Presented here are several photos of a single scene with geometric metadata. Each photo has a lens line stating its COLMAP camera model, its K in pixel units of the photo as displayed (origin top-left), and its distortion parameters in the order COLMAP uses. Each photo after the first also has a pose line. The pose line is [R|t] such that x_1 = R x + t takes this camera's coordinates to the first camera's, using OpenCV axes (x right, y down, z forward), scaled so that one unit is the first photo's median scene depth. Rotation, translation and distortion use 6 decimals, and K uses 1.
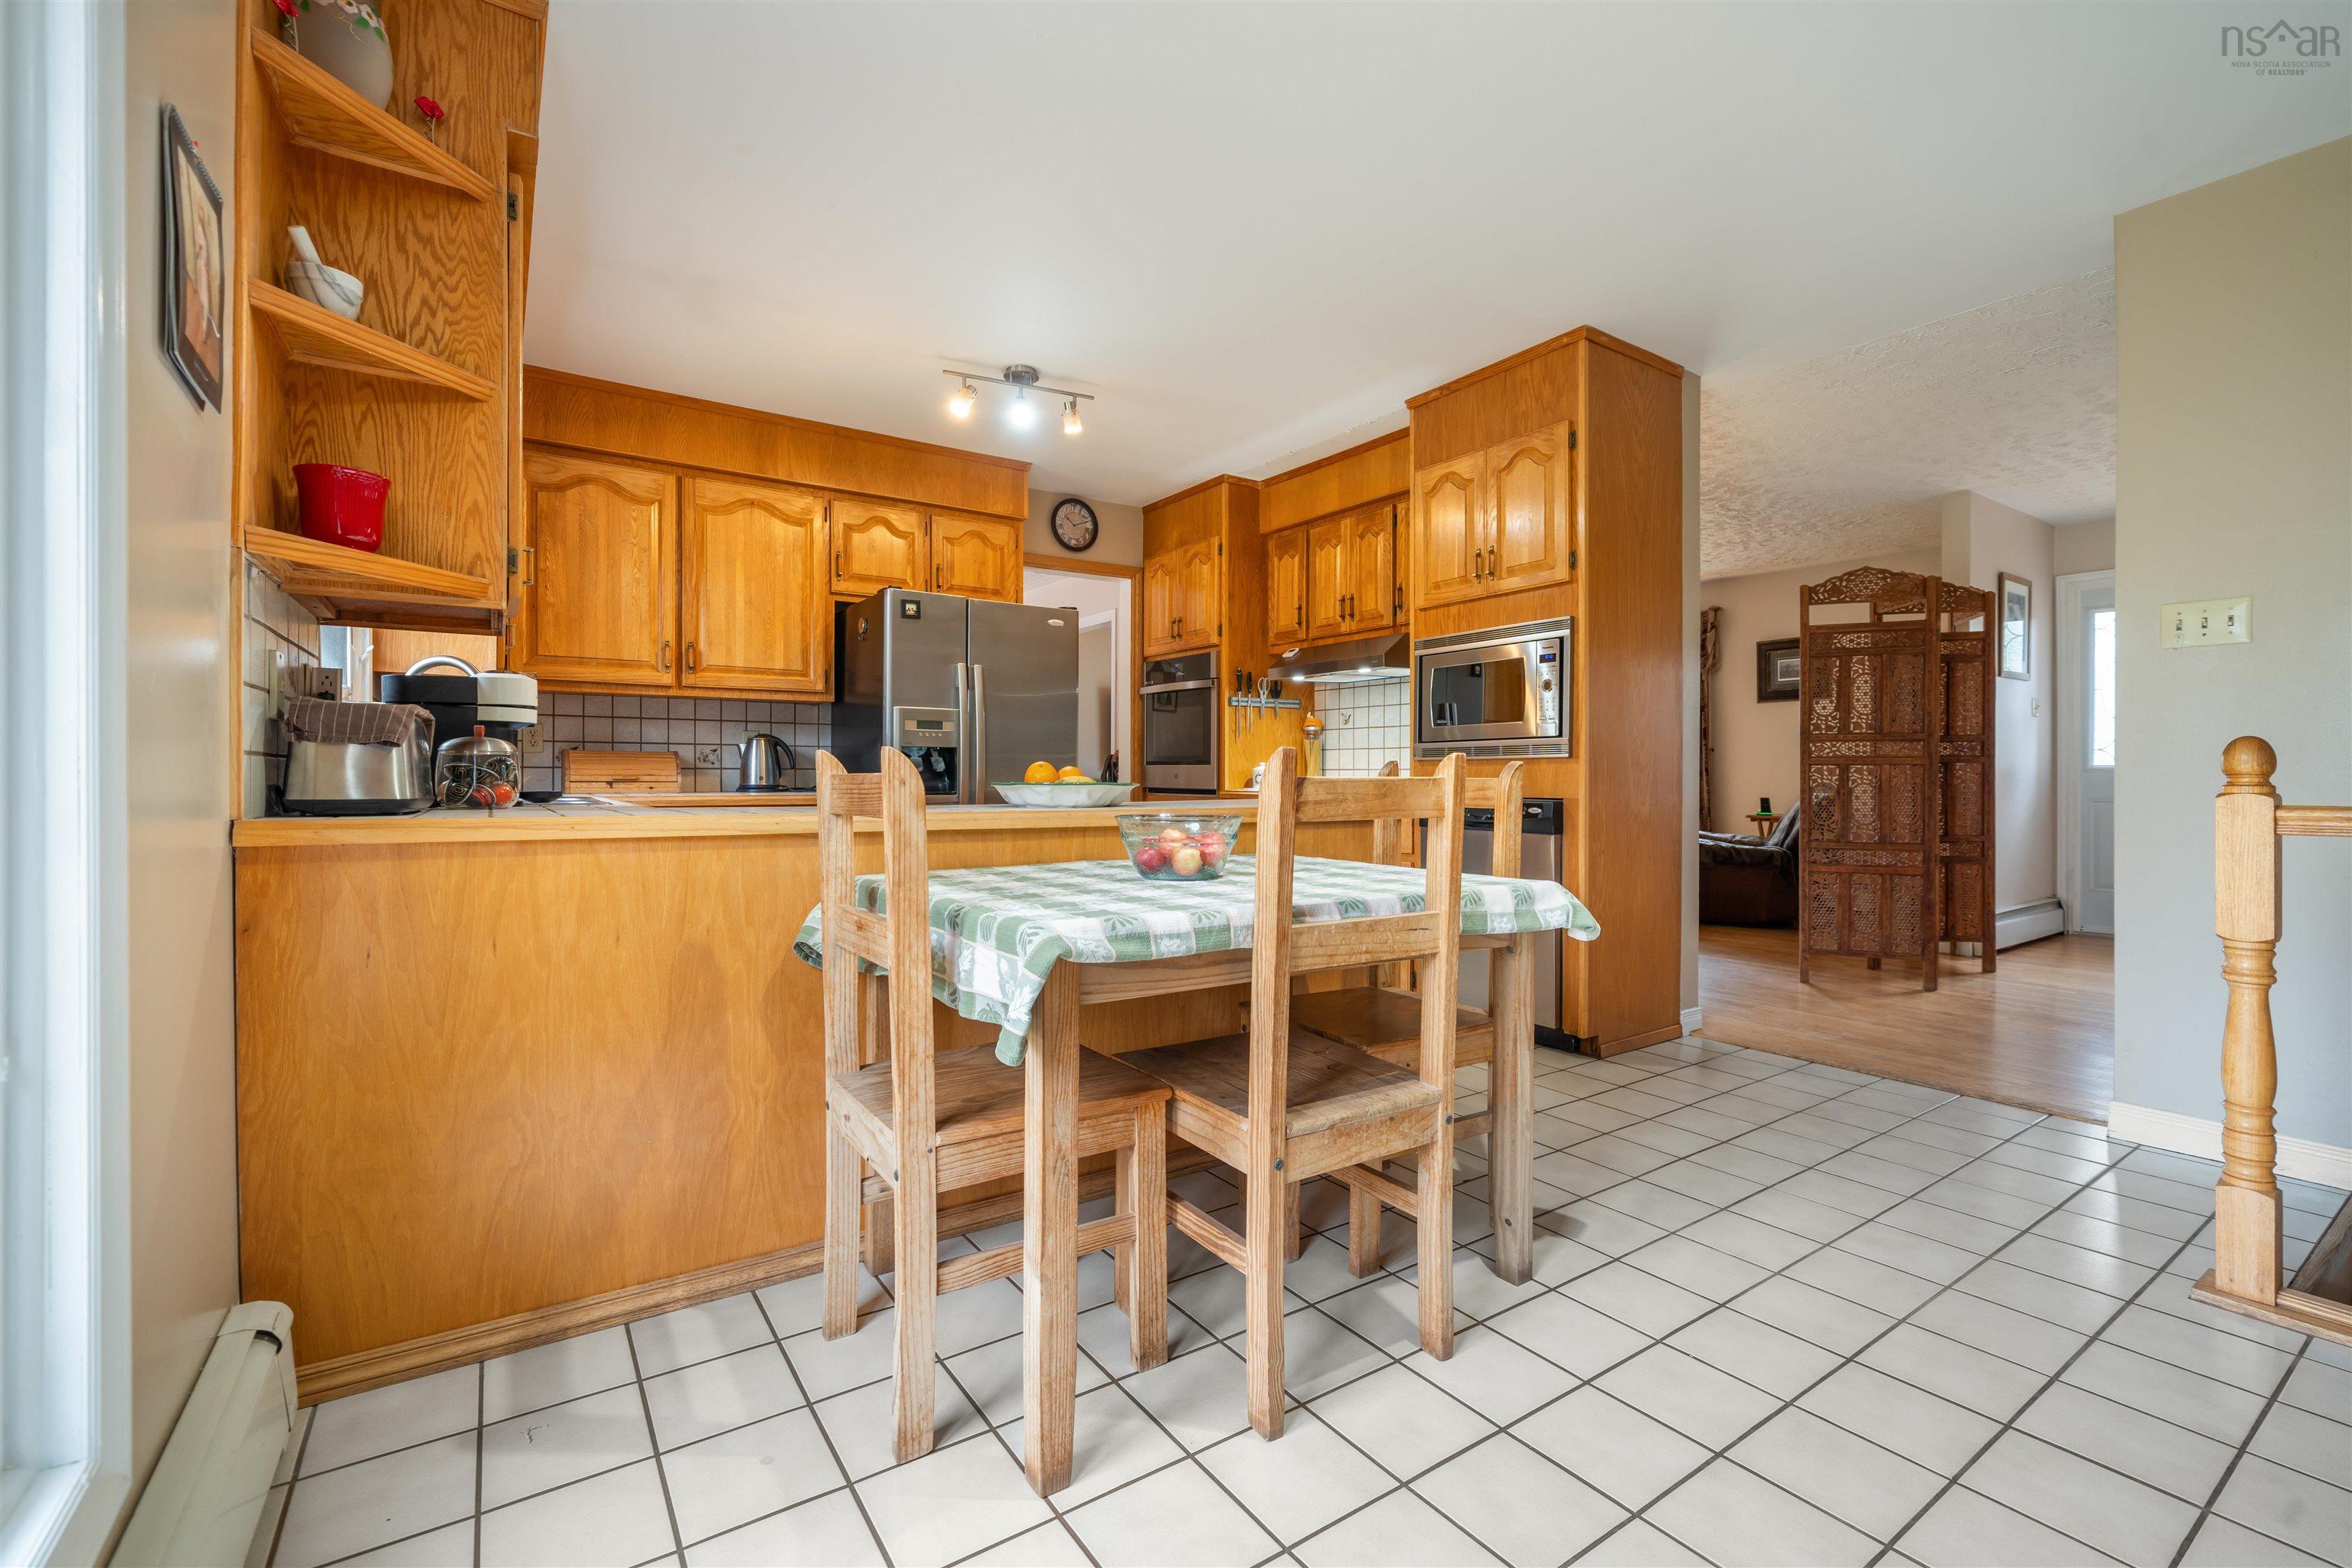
lens RADIAL K [[1042.3, 0, 1212.5], [0, 1042.3, 779.7], [0, 0, 1]] dist [-0.006294, 0.002449]
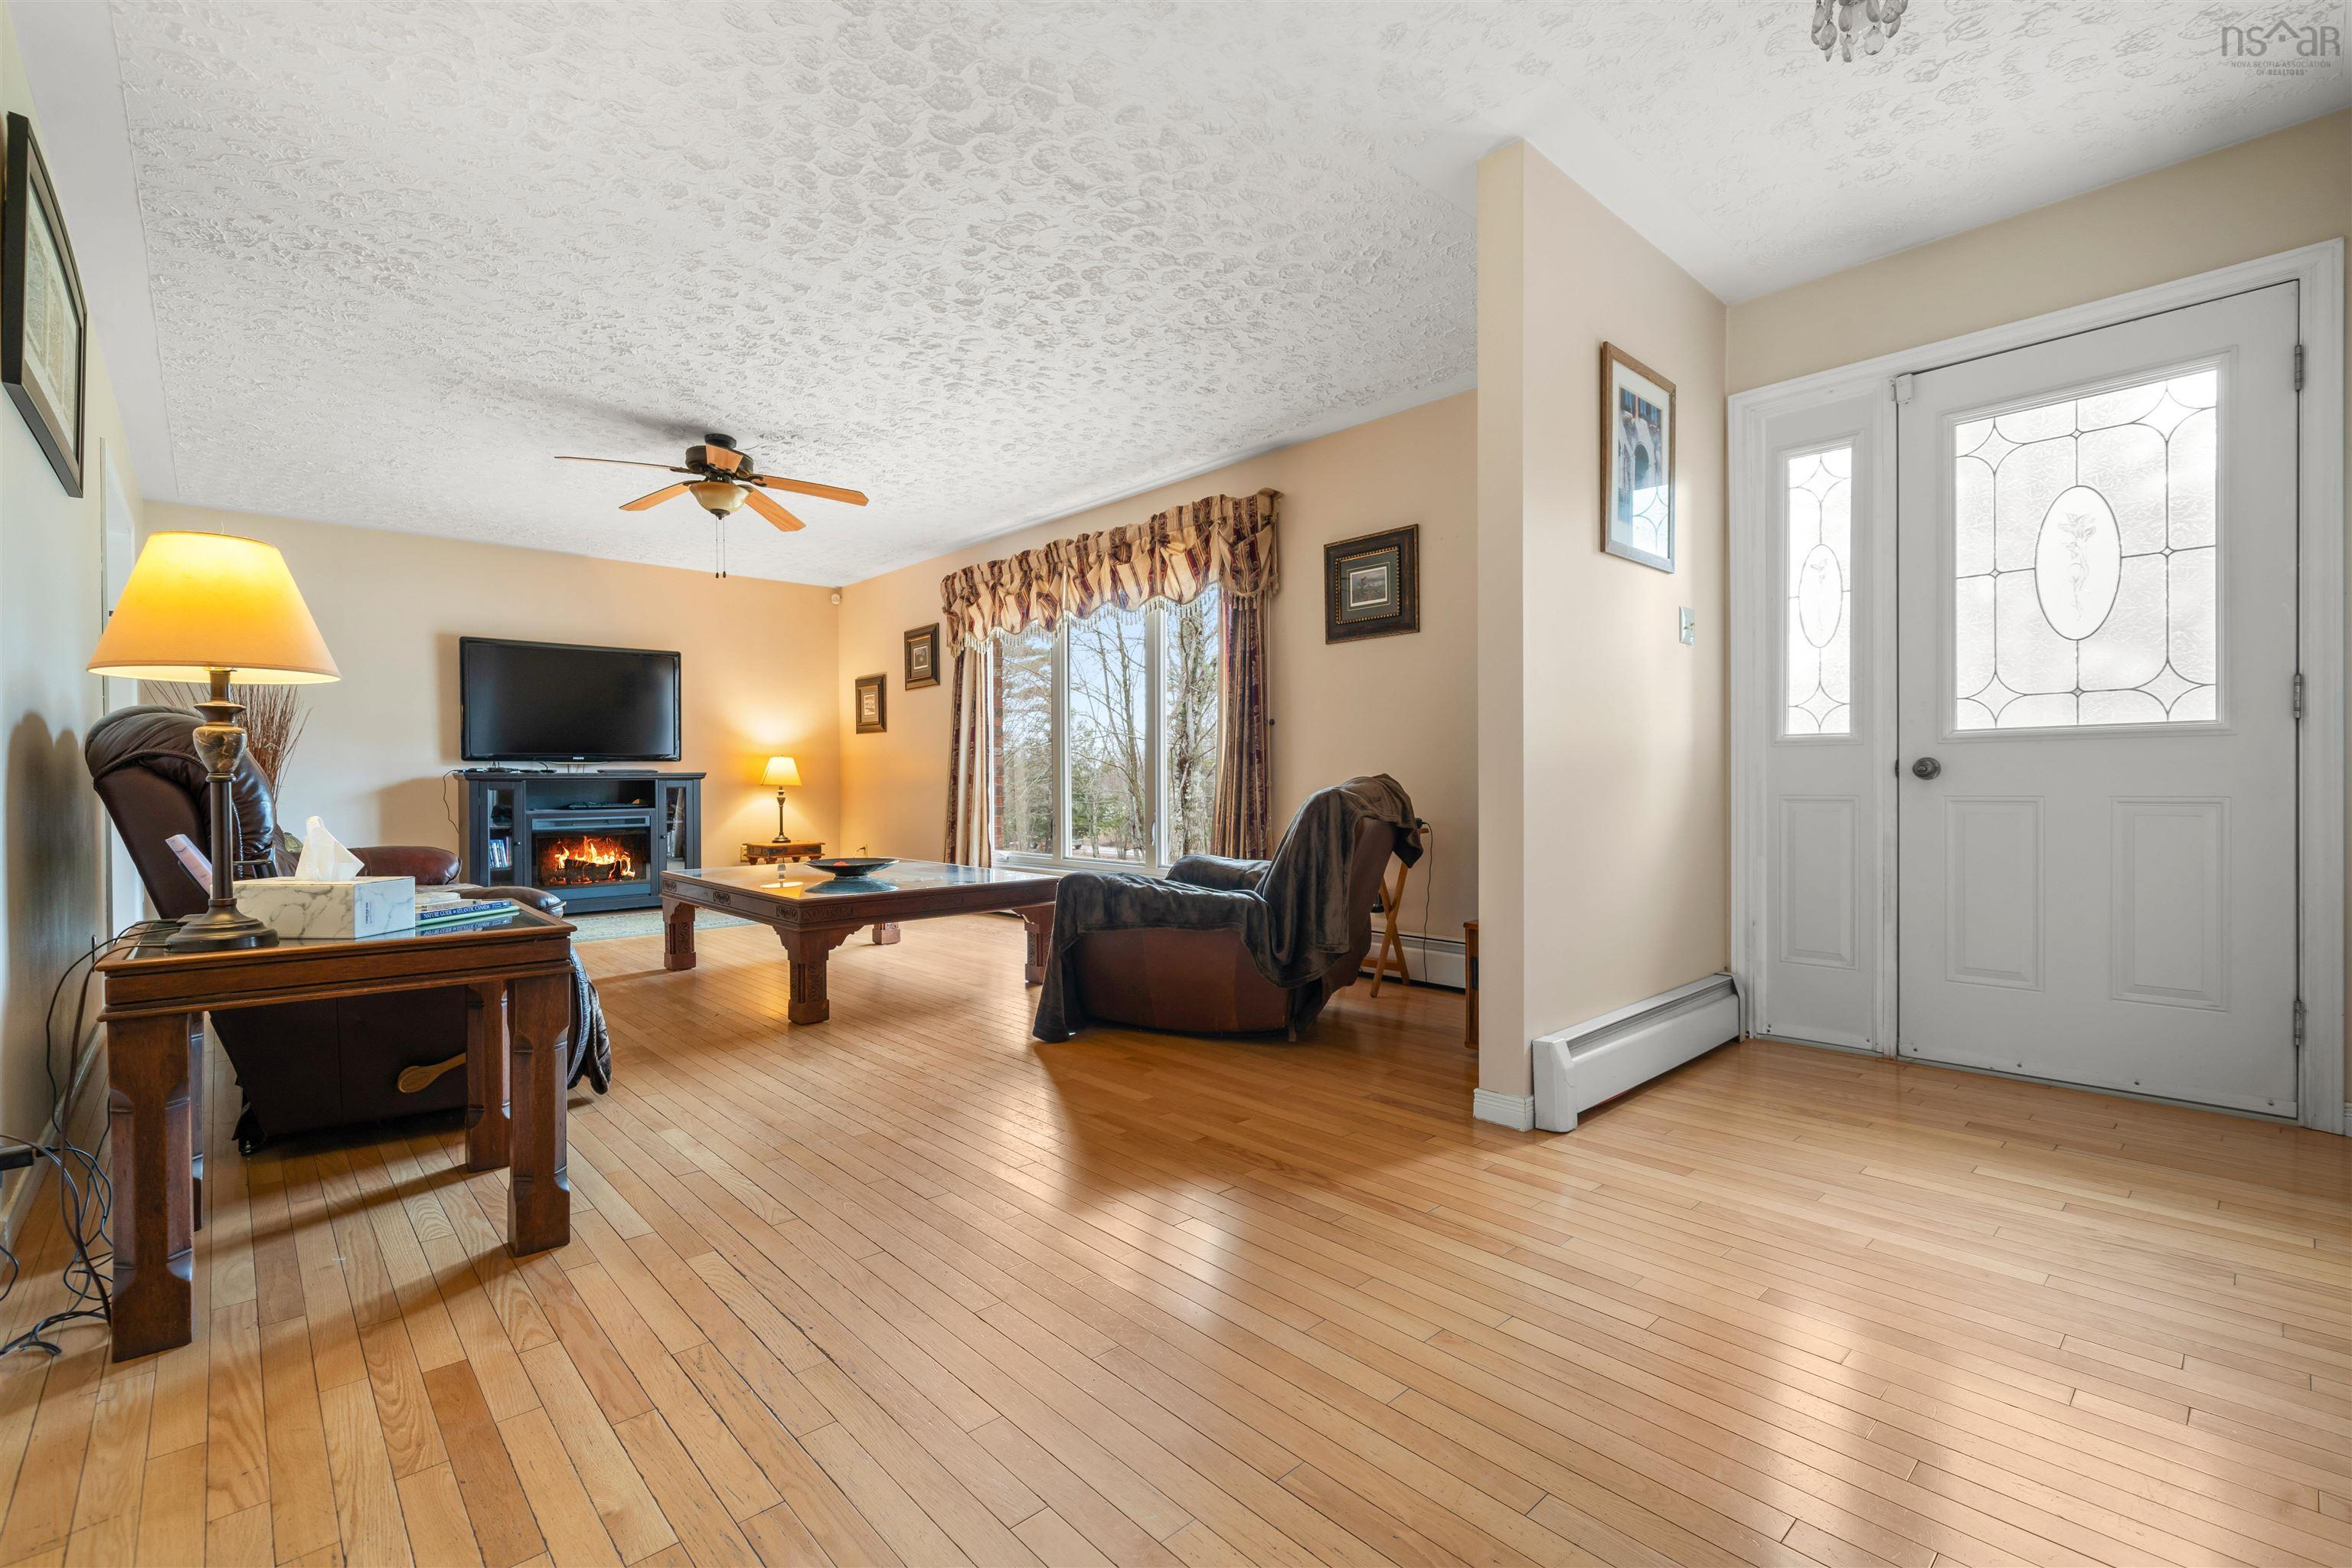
lens RADIAL K [[1042.3, 0, 1239.0], [0, 1042.3, 781.8], [0, 0, 1]] dist [-0.006294, 0.002449]
pose [[0.989592, -0.001784, 0.143889, 0.476188], [0.002283, 0.999992, -0.003307, 0.013158], [-0.143882, 0.003601, 0.989588, 0.491407]]
